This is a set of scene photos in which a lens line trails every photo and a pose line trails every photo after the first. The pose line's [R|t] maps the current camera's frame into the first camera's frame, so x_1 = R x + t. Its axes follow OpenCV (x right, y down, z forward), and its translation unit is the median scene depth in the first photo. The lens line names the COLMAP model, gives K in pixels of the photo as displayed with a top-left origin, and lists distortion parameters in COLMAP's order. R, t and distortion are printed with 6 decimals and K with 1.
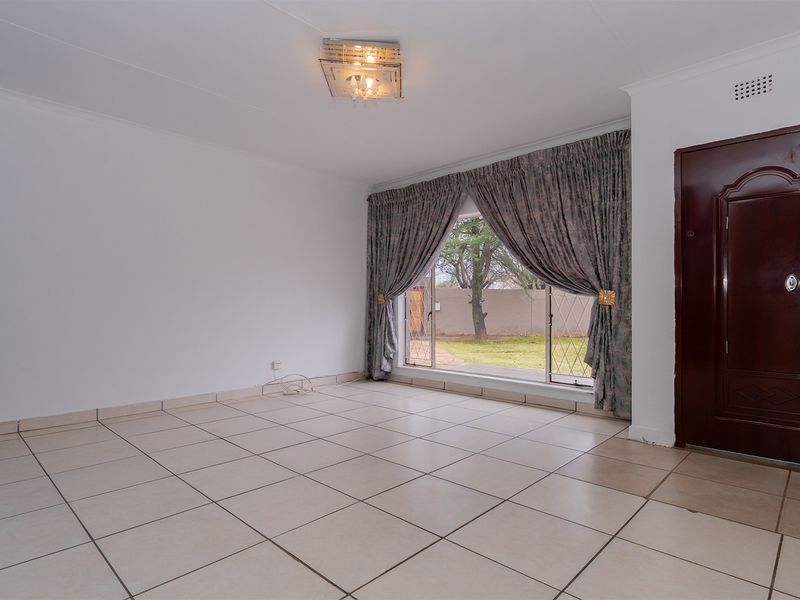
lens RADIAL K [[443.4, 0, 393.7], [0, 443.4, 301.9], [0, 0, 1]] dist [-0.002284, -0.001188]
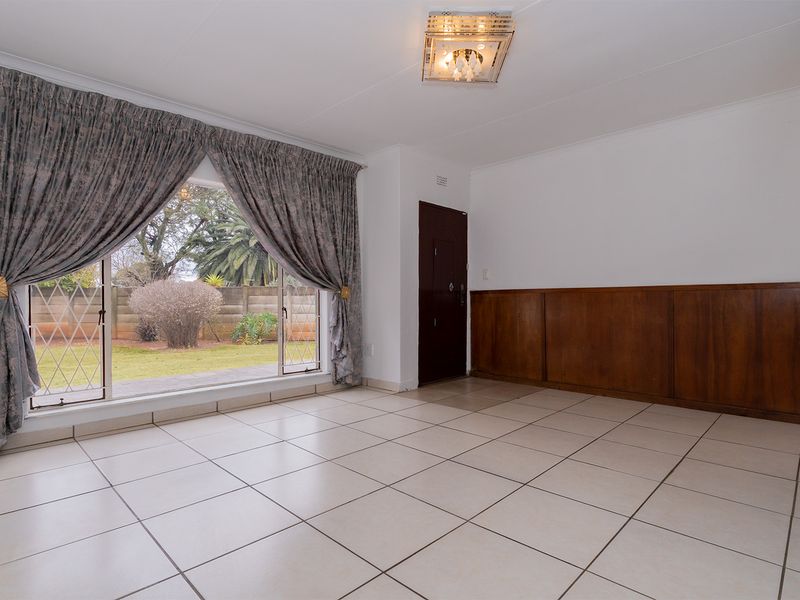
lens RADIAL K [[443.4, 0, 393.5], [0, 443.4, 298.9], [0, 0, 1]] dist [-0.002284, -0.001188]
pose [[0.016613, -0.001491, 0.999861, -0.650364], [-0.003452, 0.999993, 0.001548, 0.005251], [-0.999856, -0.003477, 0.016607, 0.722746]]
